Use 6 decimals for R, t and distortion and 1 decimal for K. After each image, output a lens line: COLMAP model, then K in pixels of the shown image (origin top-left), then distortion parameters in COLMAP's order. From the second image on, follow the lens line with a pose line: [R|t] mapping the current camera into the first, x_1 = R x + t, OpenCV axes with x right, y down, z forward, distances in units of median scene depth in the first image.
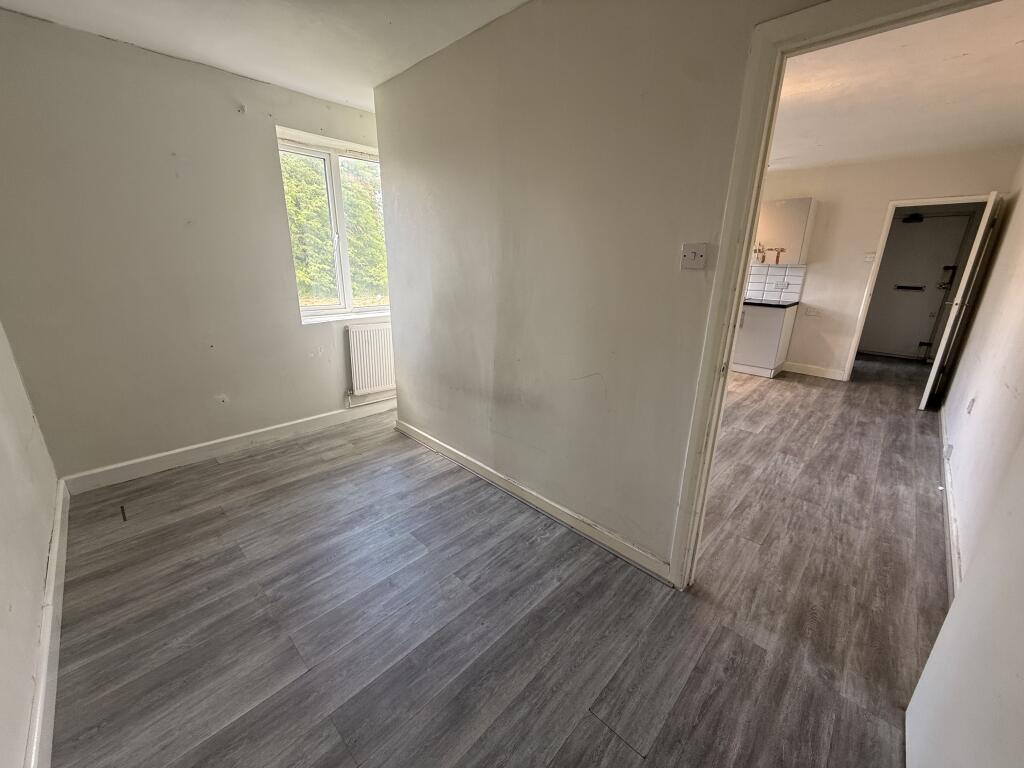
lens RADIAL K [[399.3, 0, 514.2], [0, 399.3, 382.3], [0, 0, 1]] dist [0.000213, 0.000373]
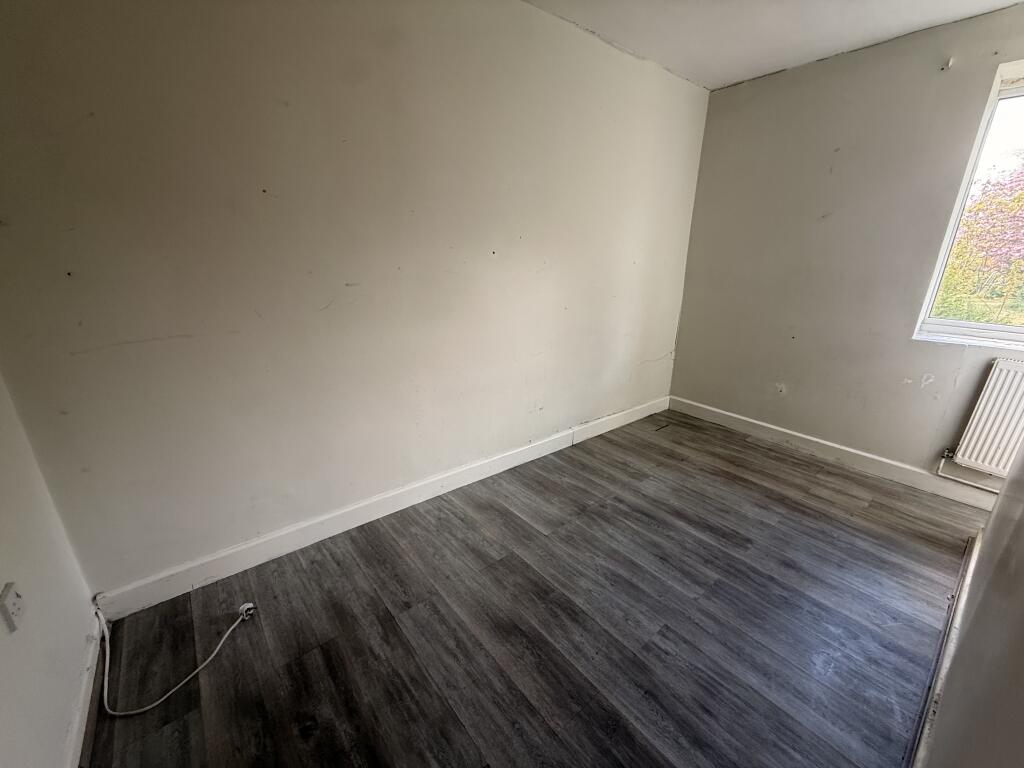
lens RADIAL K [[399.3, 0, 513.3], [0, 399.3, 385.4], [0, 0, 1]] dist [0.000213, 0.000373]
pose [[-0.105586, 0.293168, -0.950212, 0.283060], [-0.309406, 0.898437, 0.311575, -0.065020], [0.945050, 0.326900, -0.004154, 0.302090]]
